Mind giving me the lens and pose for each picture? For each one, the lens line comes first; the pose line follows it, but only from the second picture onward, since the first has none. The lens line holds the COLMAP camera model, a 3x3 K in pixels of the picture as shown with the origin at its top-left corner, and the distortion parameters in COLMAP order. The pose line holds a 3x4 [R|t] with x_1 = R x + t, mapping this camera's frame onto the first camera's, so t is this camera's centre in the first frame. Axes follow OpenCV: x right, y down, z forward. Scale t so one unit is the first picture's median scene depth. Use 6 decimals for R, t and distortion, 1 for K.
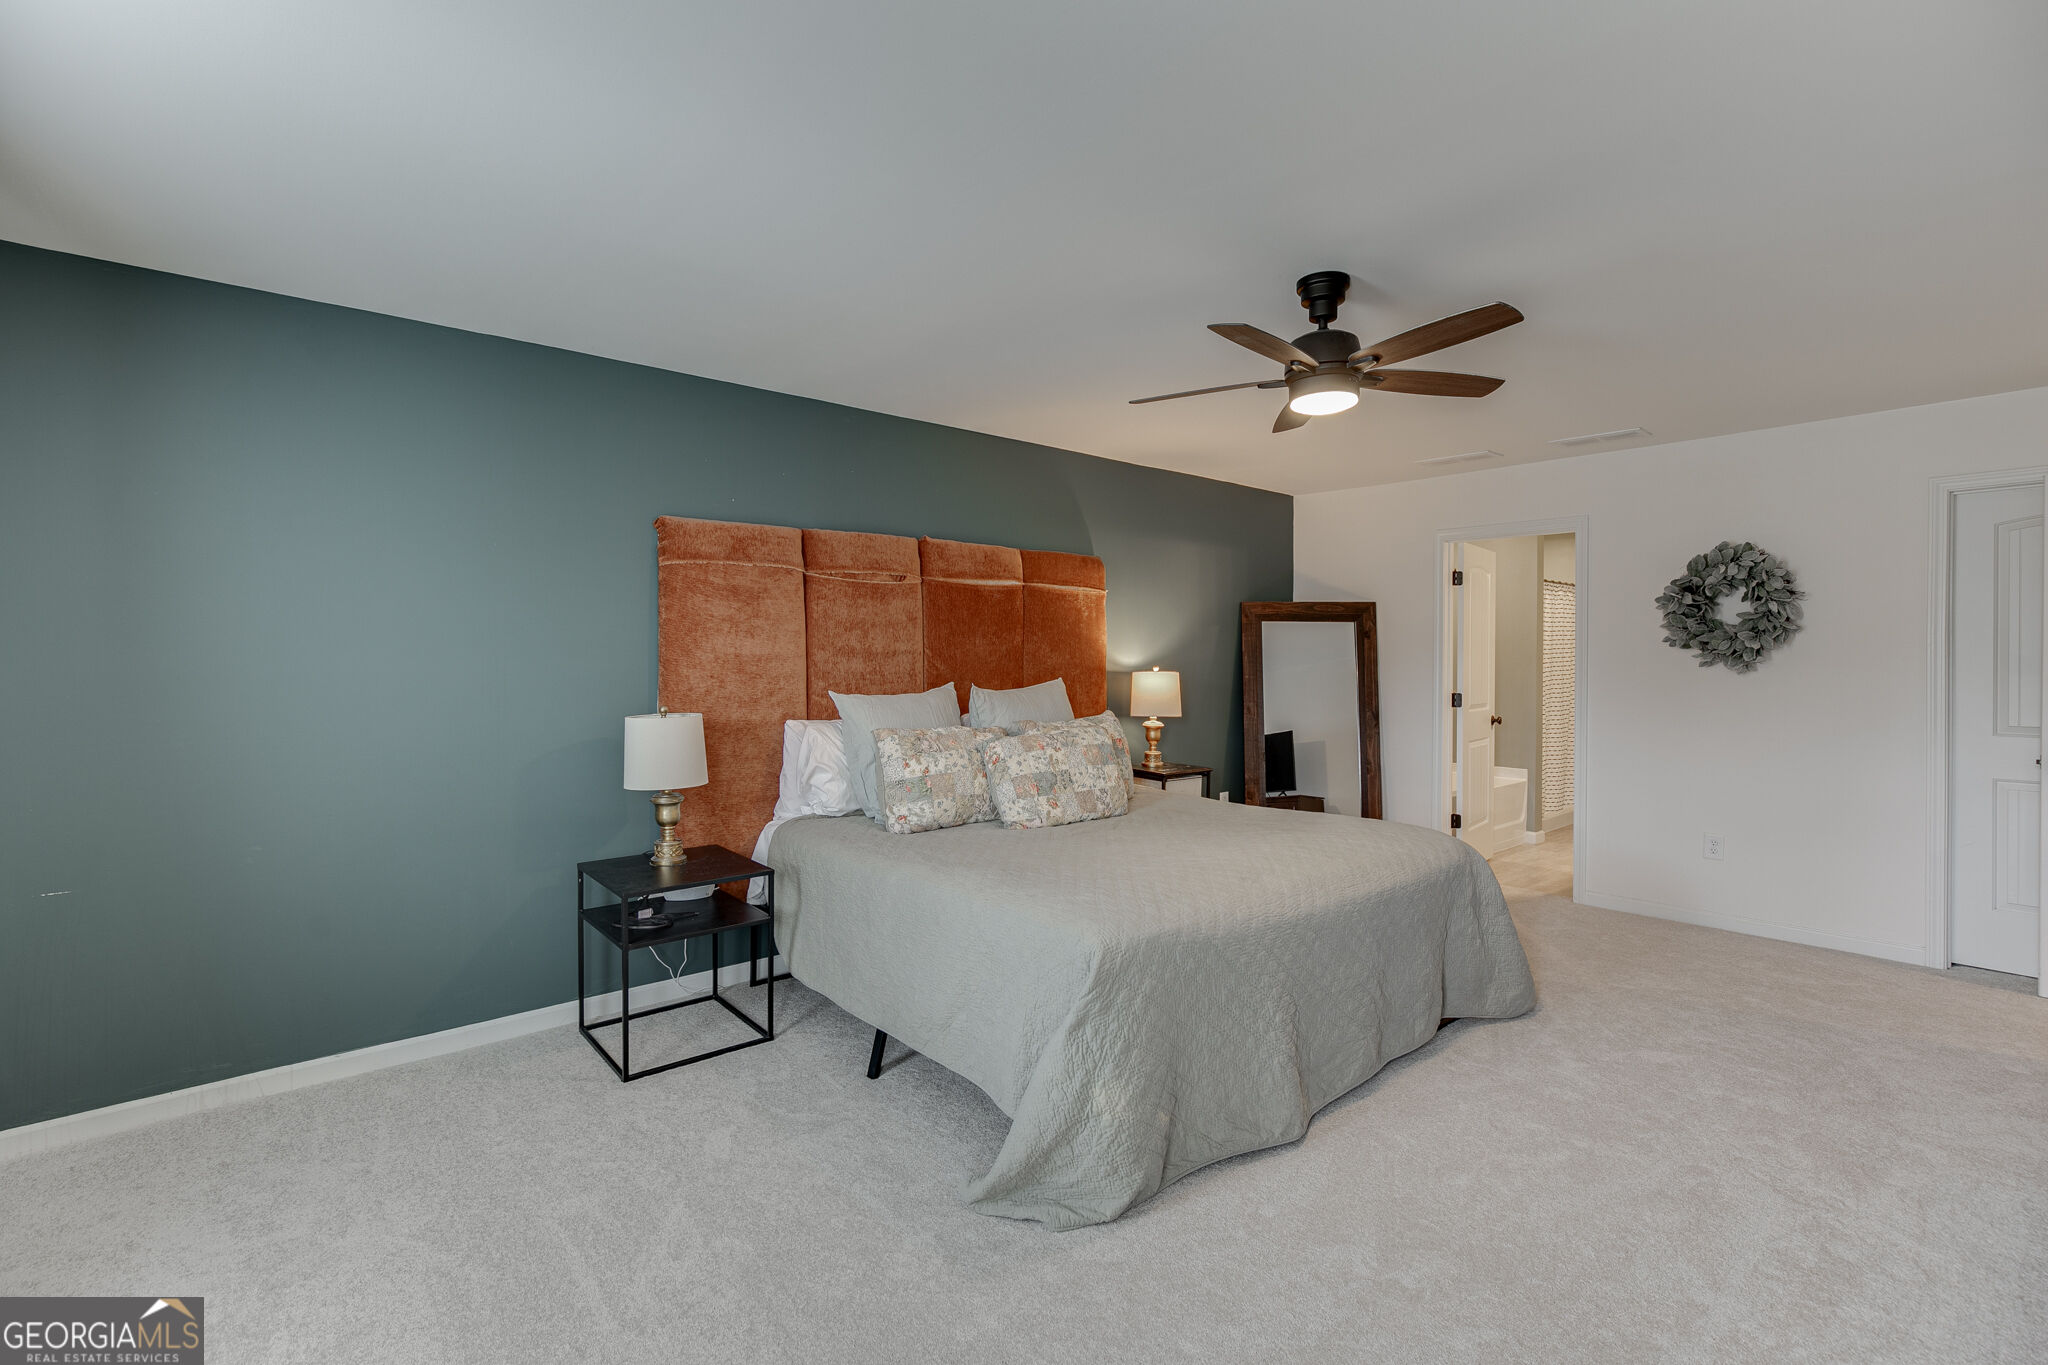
lens RADIAL K [[920.9, 0, 1019.4], [0, 920.9, 663.3], [0, 0, 1]] dist [-0.007642, 0.005778]
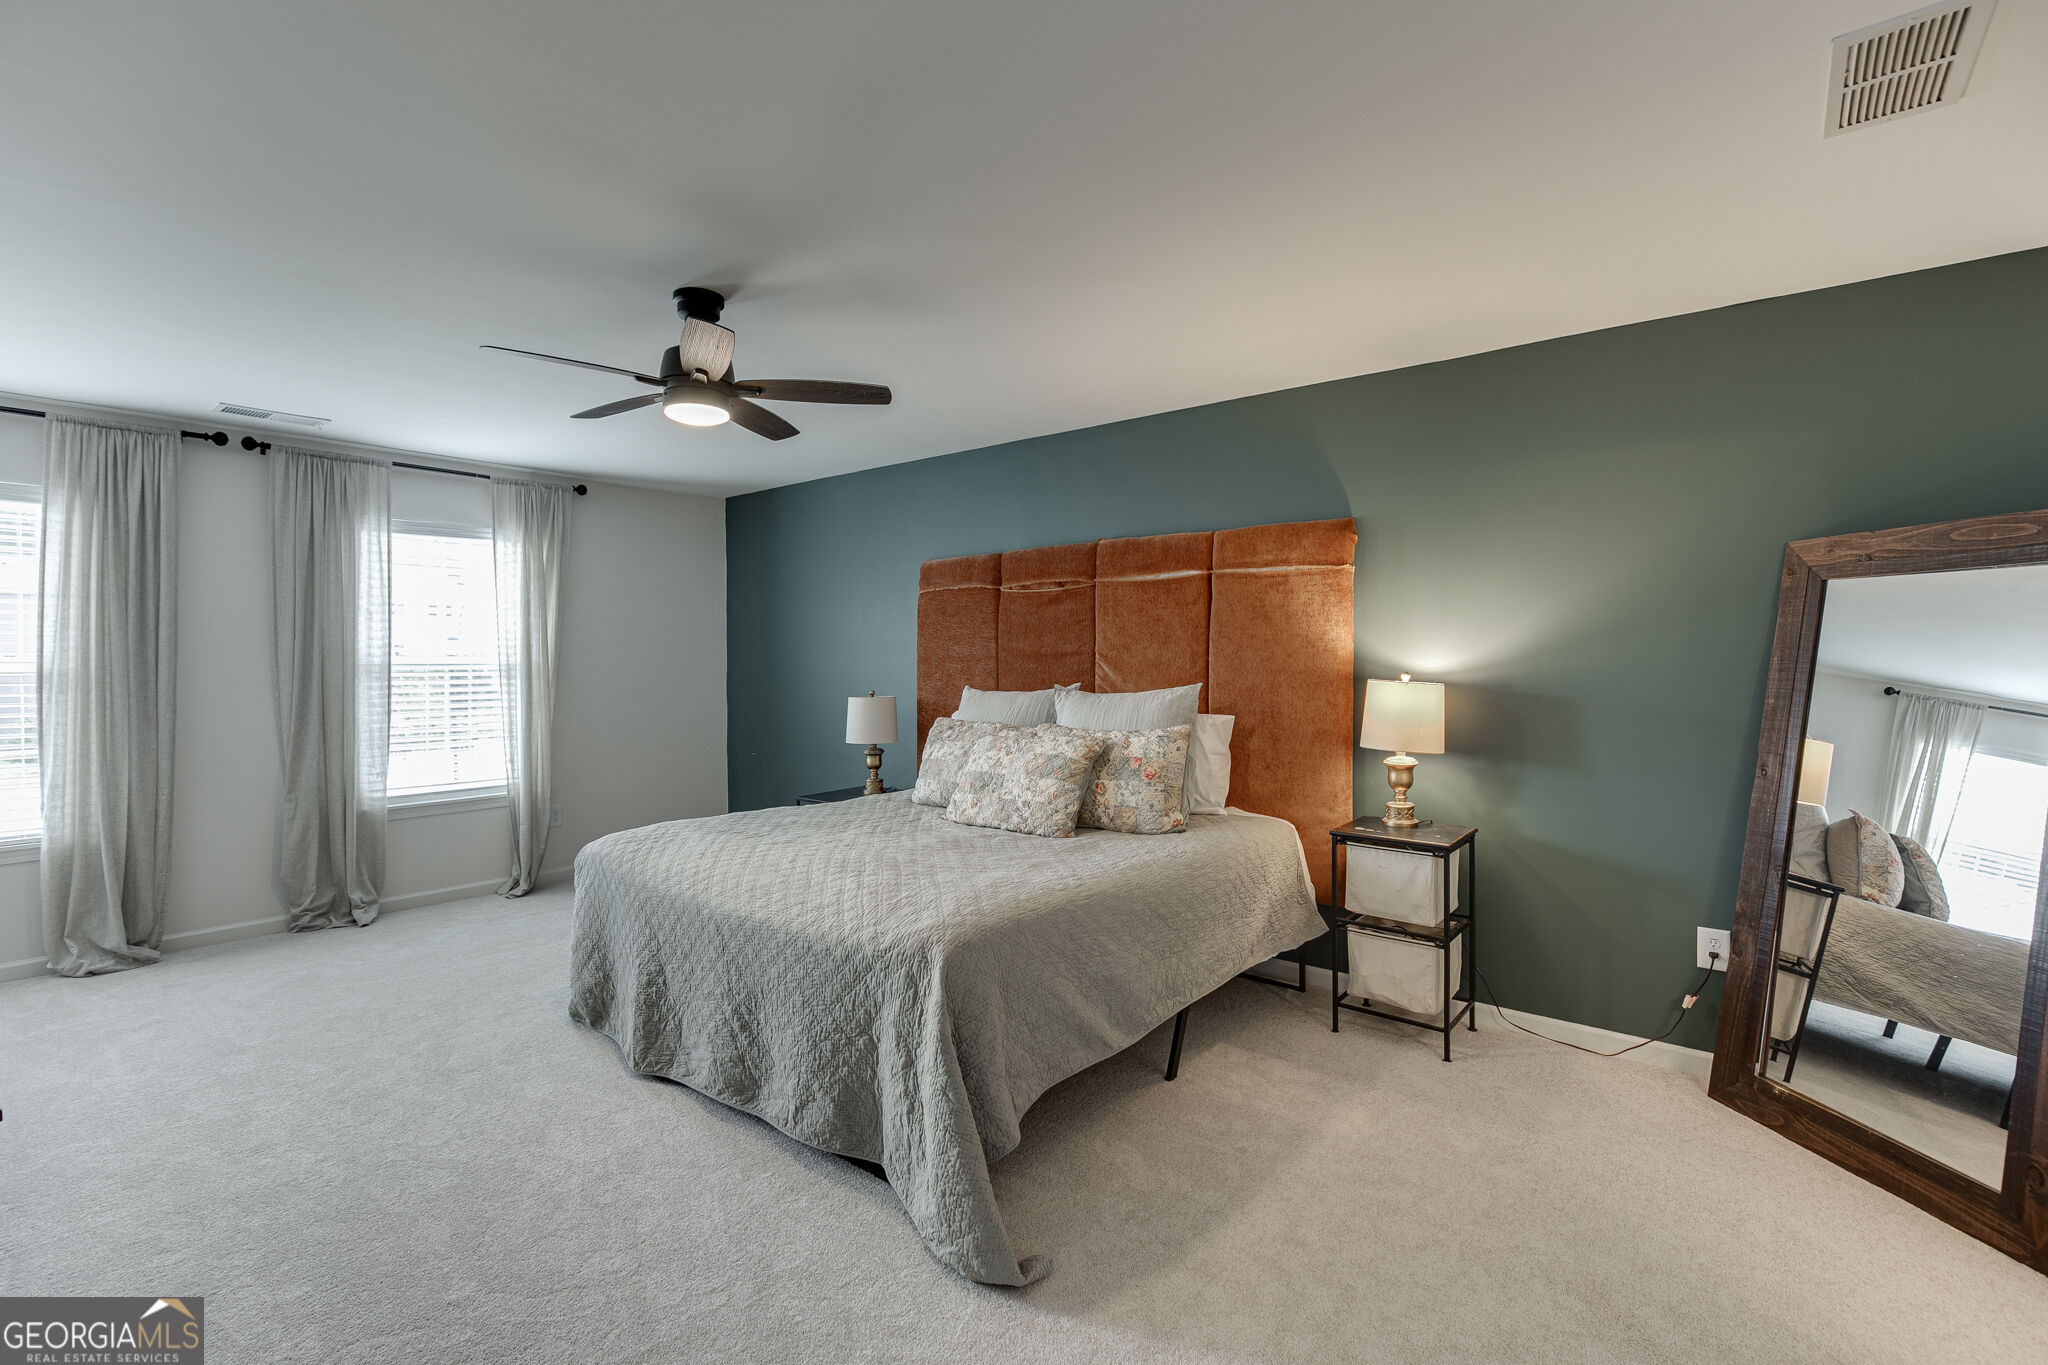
lens RADIAL K [[920.9, 0, 1012.8], [0, 920.9, 677.0], [0, 0, 1]] dist [-0.007642, 0.005778]
pose [[0.171981, 0.024518, -0.984795, 0.912832], [-0.004796, 0.999699, 0.024052, -0.010673], [0.985089, 0.000586, 0.172046, 0.754958]]
